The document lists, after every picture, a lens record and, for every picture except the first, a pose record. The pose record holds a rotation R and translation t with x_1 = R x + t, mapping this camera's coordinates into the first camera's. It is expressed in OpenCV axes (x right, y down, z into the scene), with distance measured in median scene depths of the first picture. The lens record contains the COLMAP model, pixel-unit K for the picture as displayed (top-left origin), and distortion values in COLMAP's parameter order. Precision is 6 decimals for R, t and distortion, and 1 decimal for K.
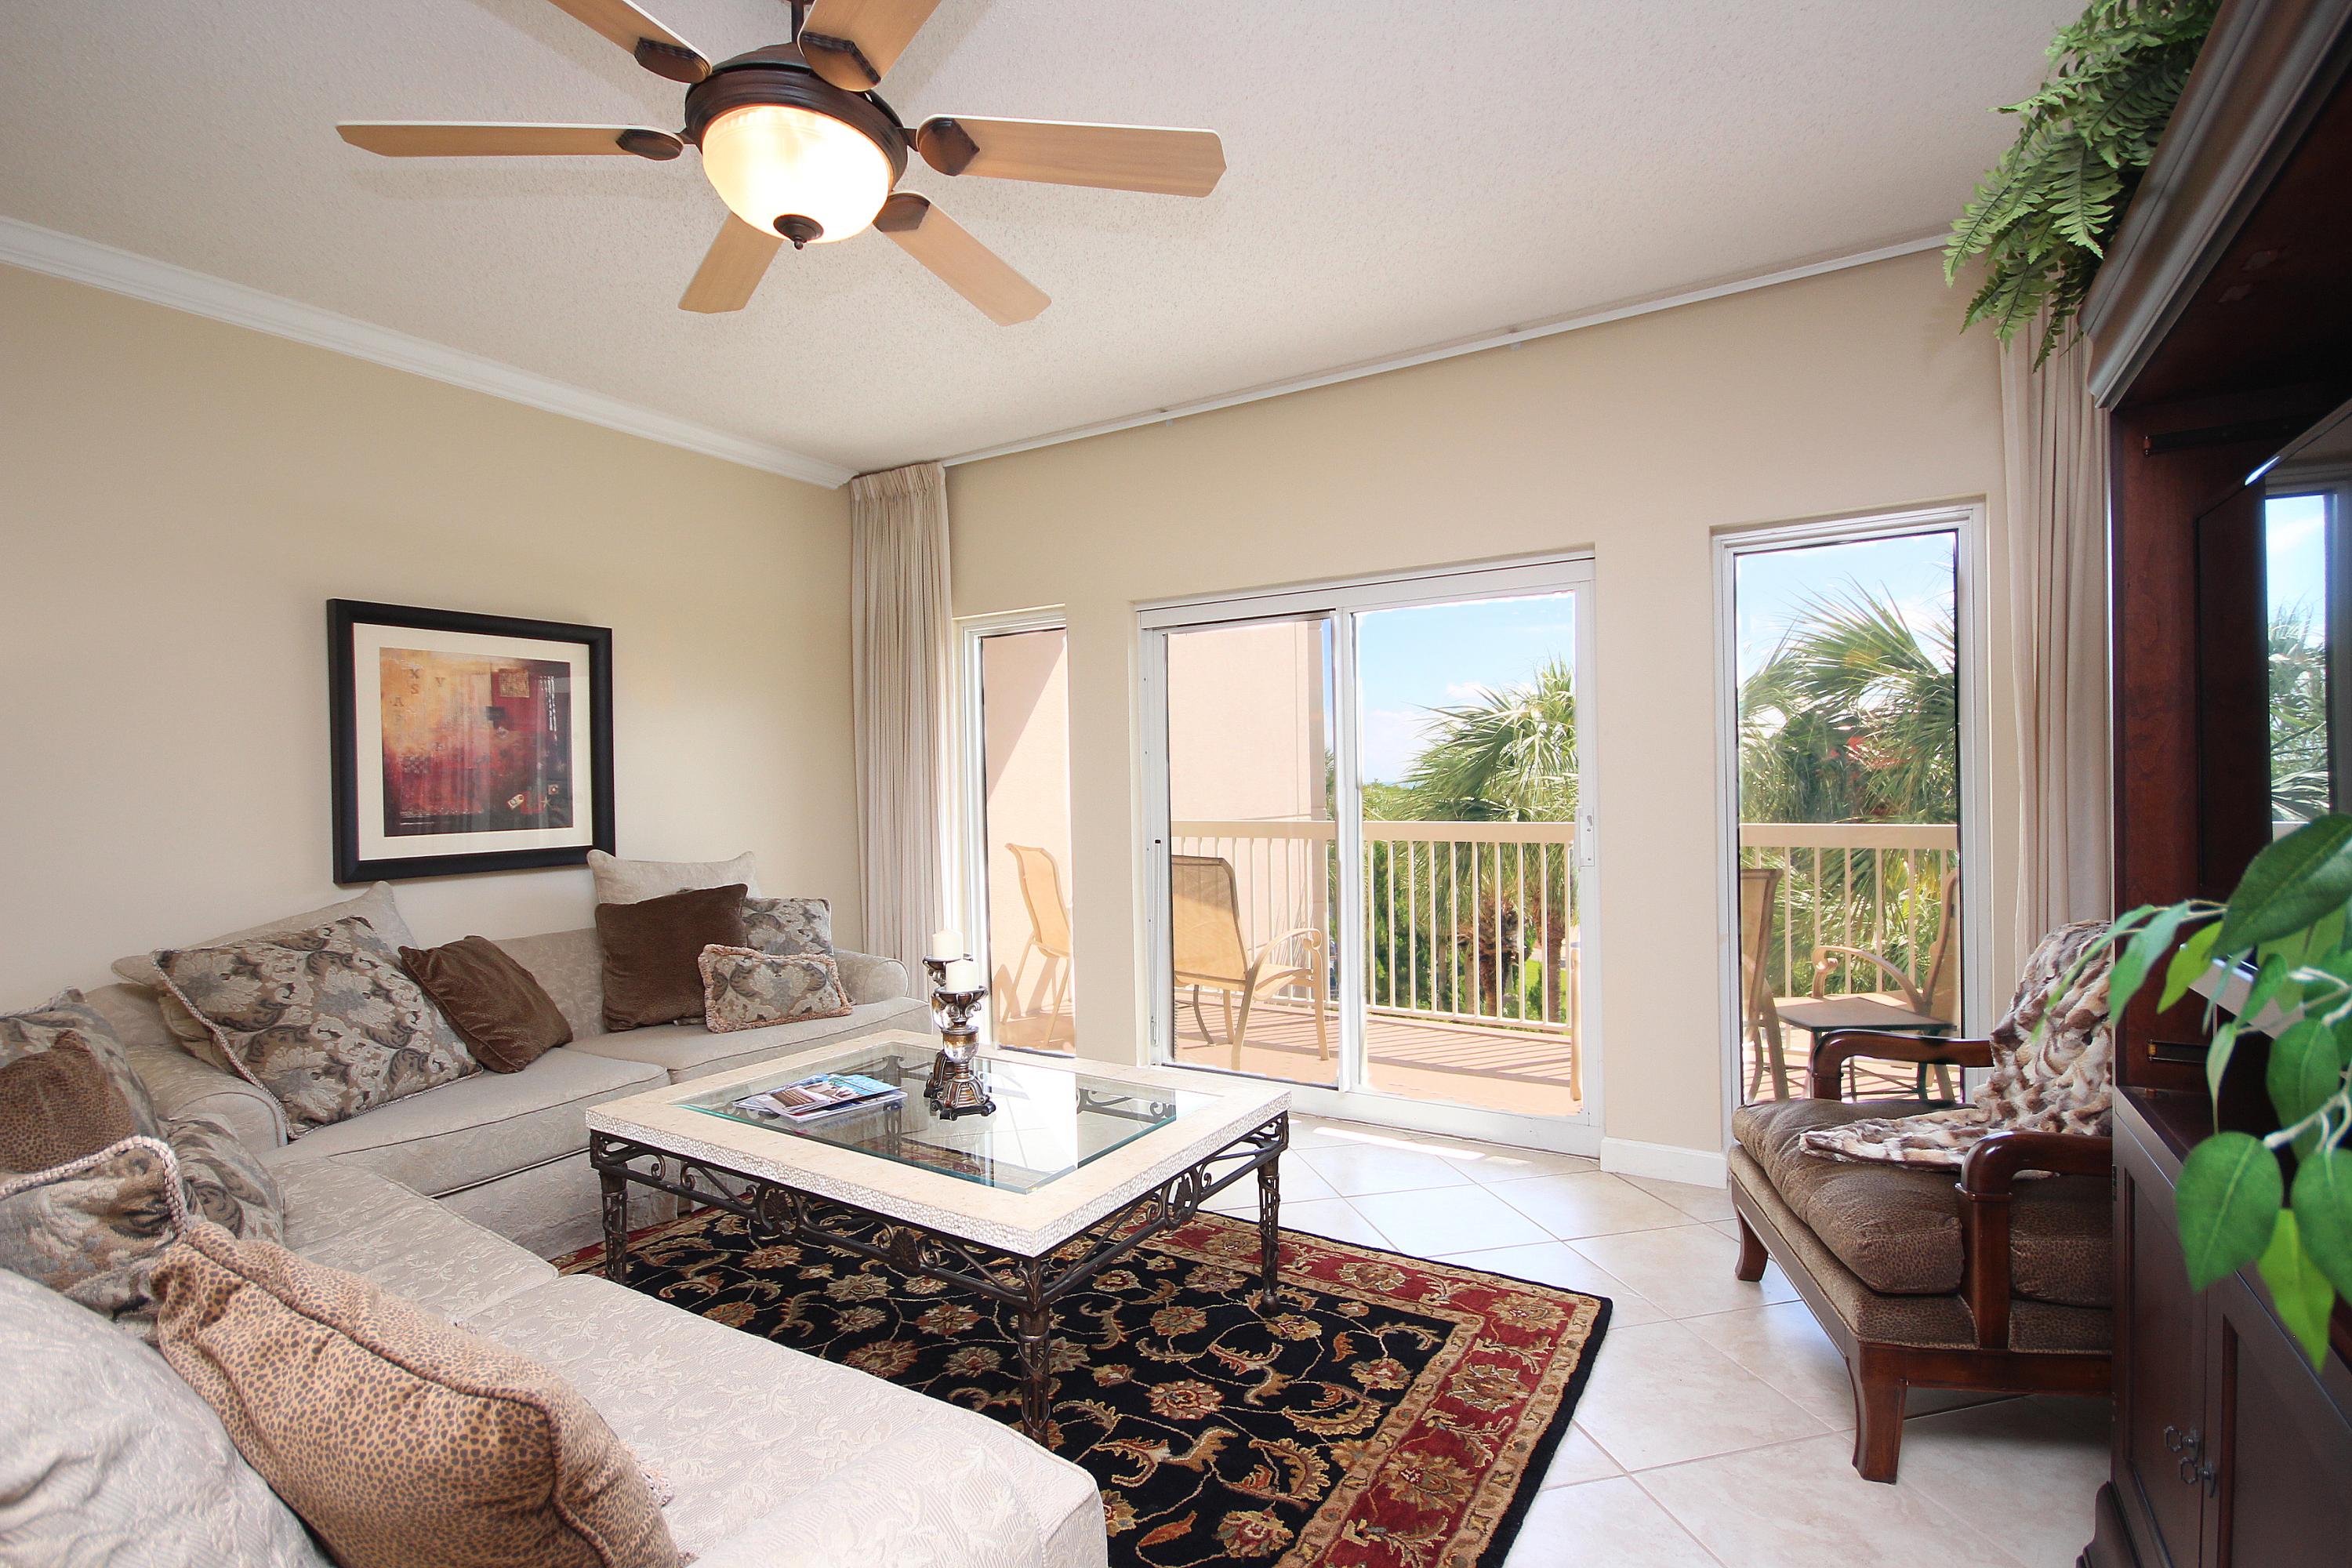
lens RADIAL K [[1084.8, 0, 1176.0], [0, 1084.8, 784.0], [0, 0, 1]] dist [0.000642, 0.000045]
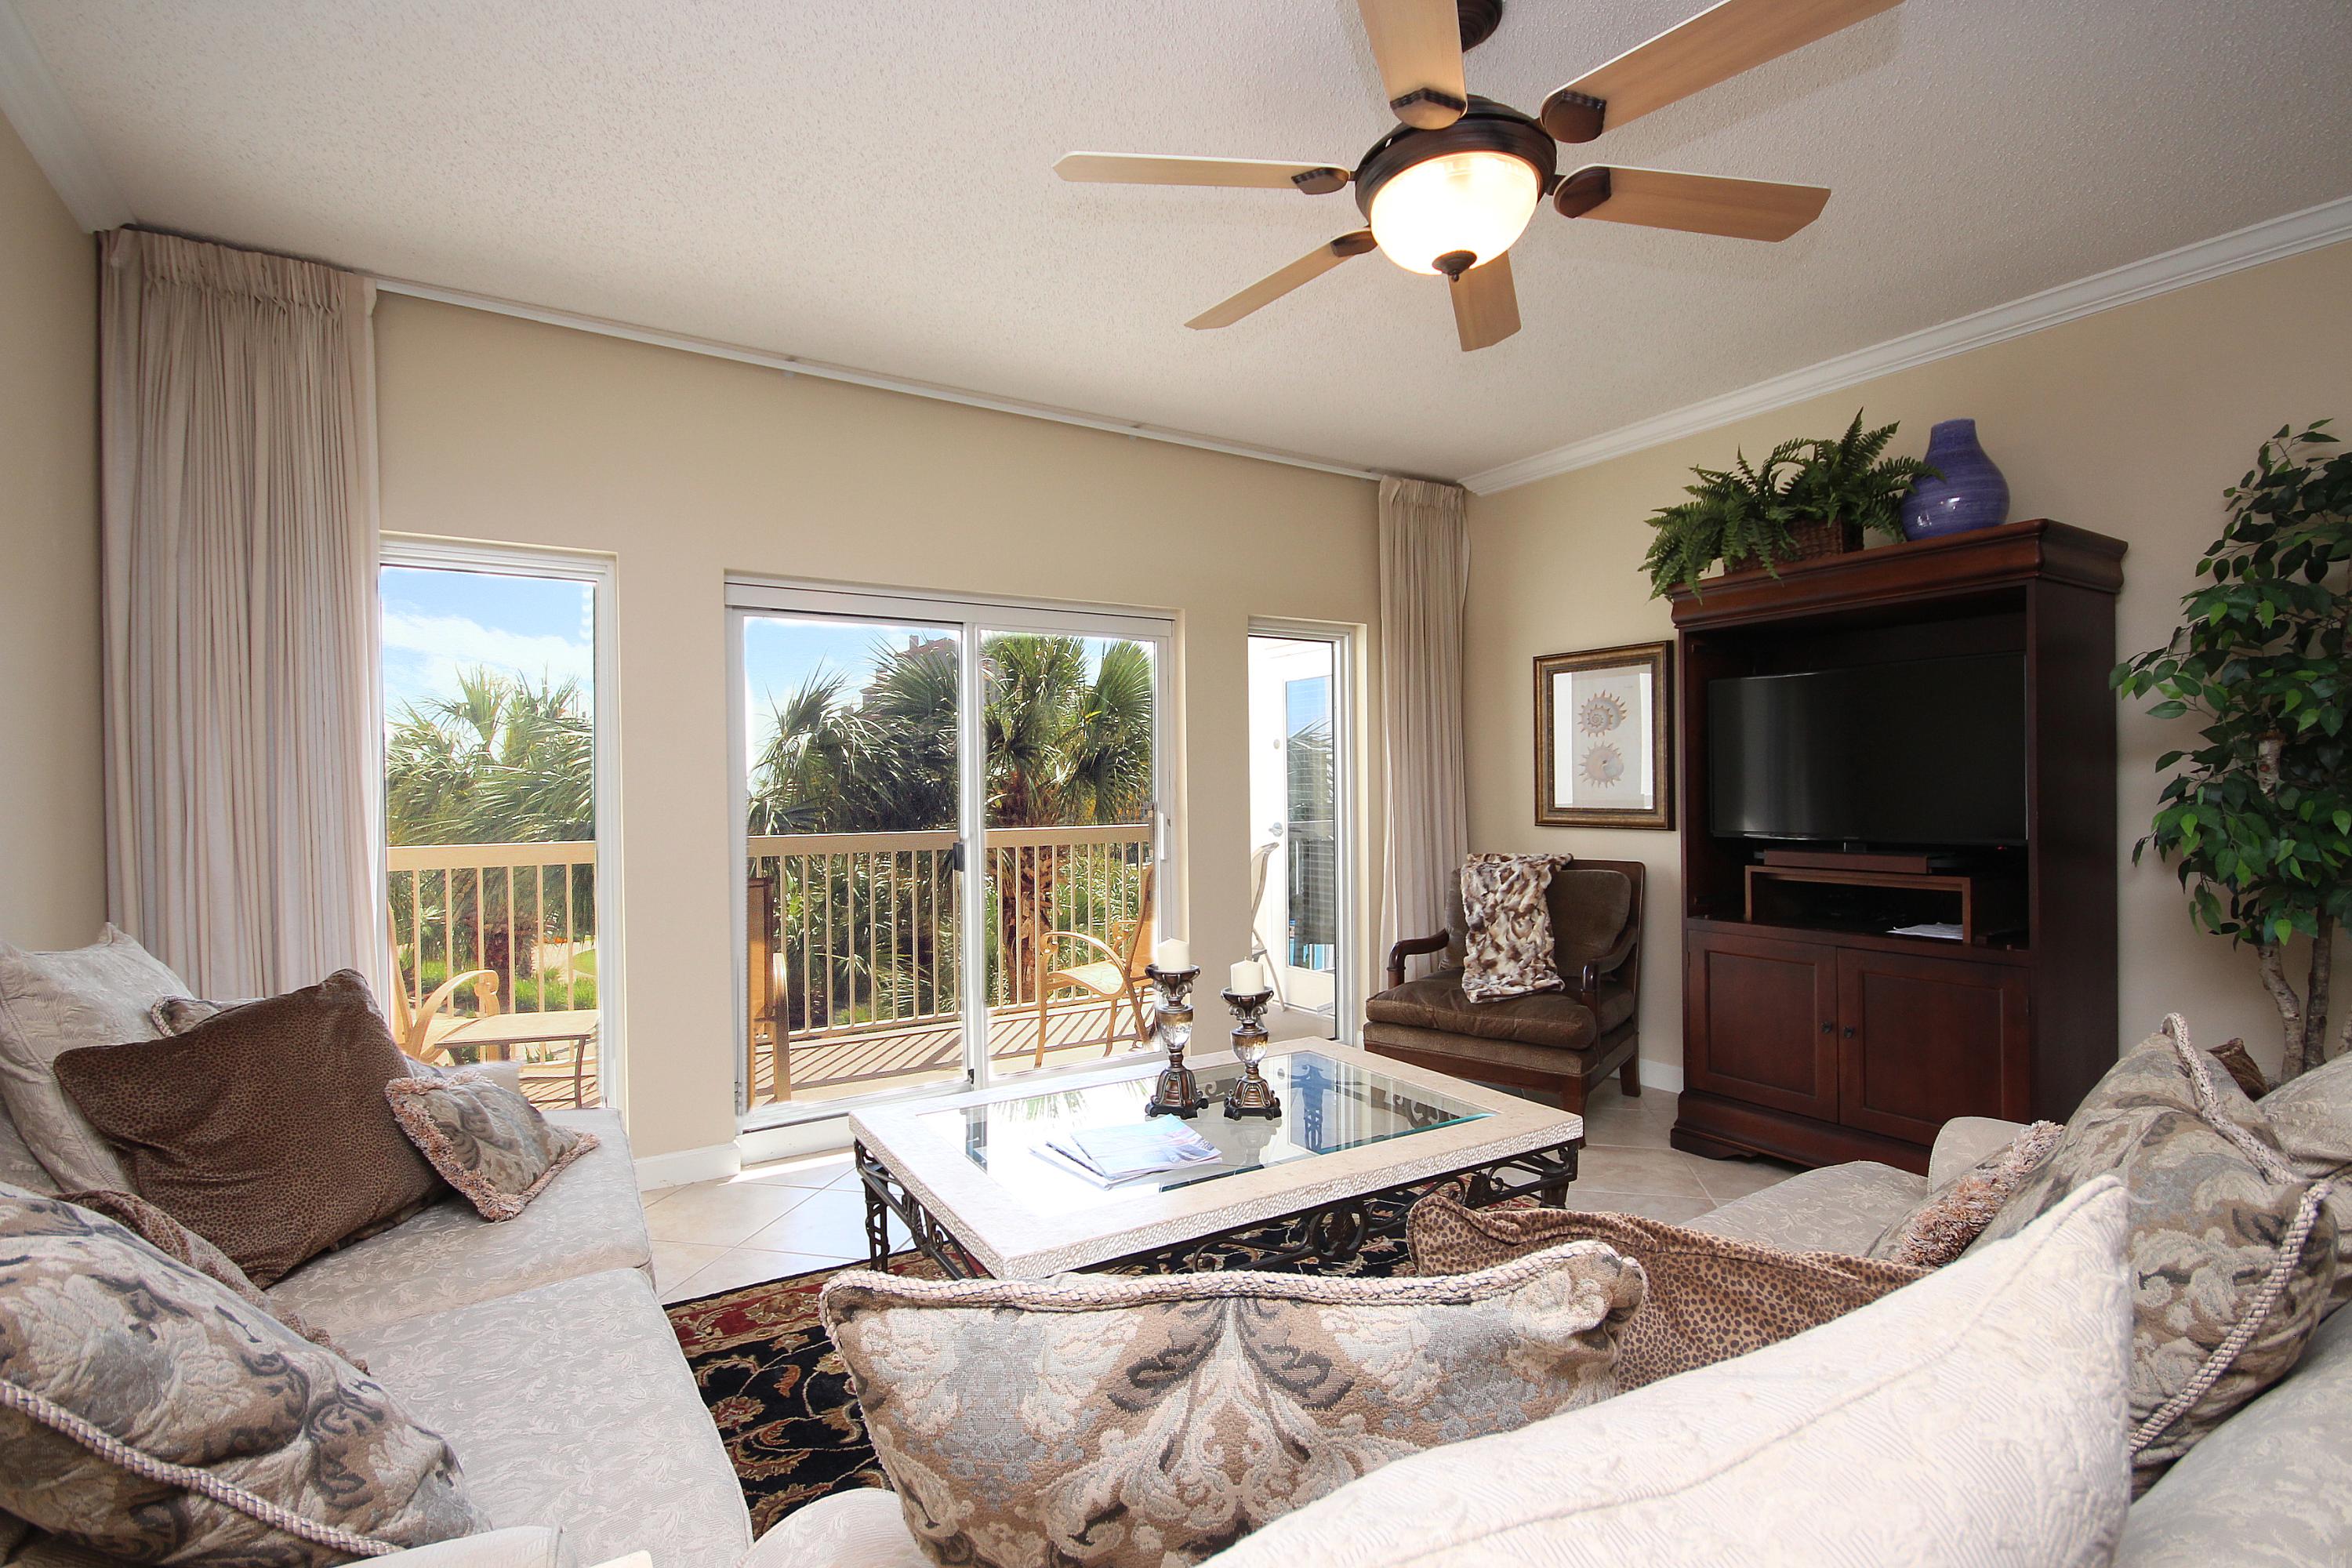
lens RADIAL K [[1092.0, 0, 1176.0], [0, 1092.0, 784.0], [0, 0, 1]] dist [-0.000318, -0.000050]
pose [[0.436935, 0.012311, 0.899409, -0.573156], [0.003119, 0.999880, -0.015201, 0.006281], [-0.899488, 0.009447, 0.436844, 0.307194]]
